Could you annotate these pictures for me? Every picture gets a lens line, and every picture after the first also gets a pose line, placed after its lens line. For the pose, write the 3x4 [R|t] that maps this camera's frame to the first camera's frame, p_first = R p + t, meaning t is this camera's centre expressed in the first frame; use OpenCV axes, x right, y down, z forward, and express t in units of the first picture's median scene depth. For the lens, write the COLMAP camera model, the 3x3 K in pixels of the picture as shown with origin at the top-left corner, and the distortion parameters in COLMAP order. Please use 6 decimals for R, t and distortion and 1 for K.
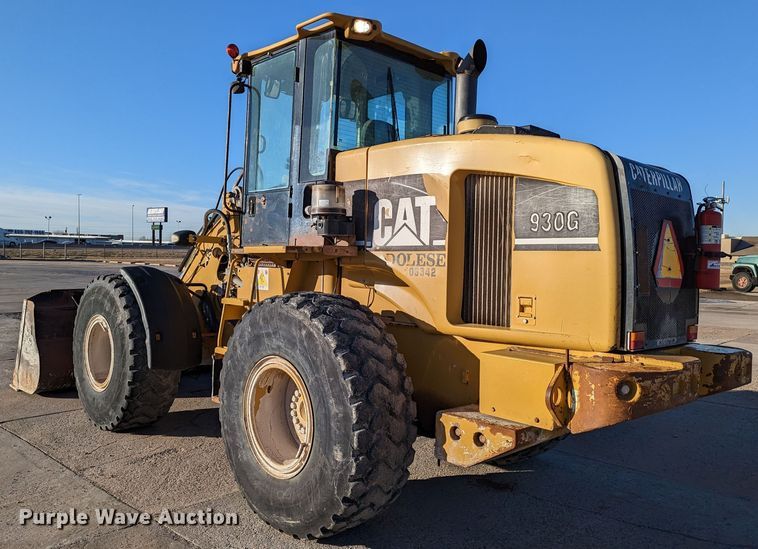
lens RADIAL K [[641.2, 0, 379.0], [0, 641.2, 274.5], [0, 0, 1]] dist [0.008923, 0.001657]
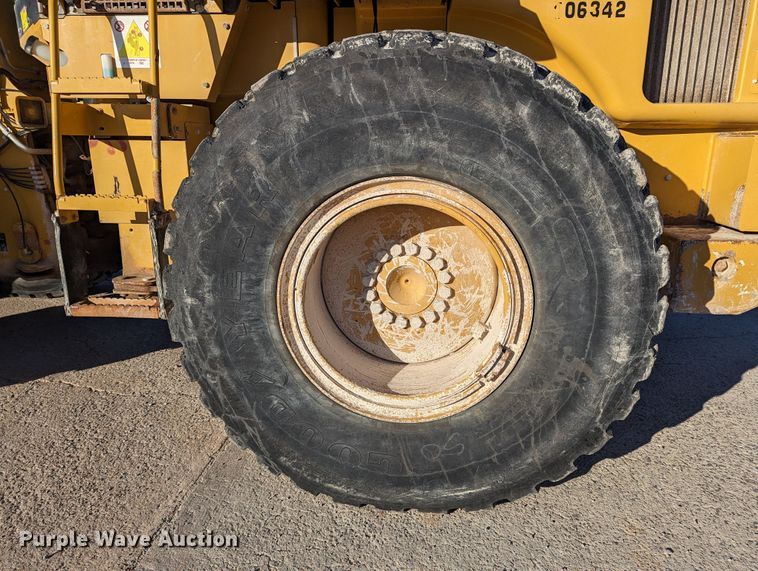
lens RADIAL K [[529.0, 0, 379.0], [0, 529.0, 285.5], [0, 0, 1]] dist [0.019959, -0.001689]
pose [[0.756894, -0.151941, 0.635630, -0.404261], [-0.006898, 0.970687, 0.240247, 0.108730], [-0.653502, -0.186226, 0.733659, 0.699902]]
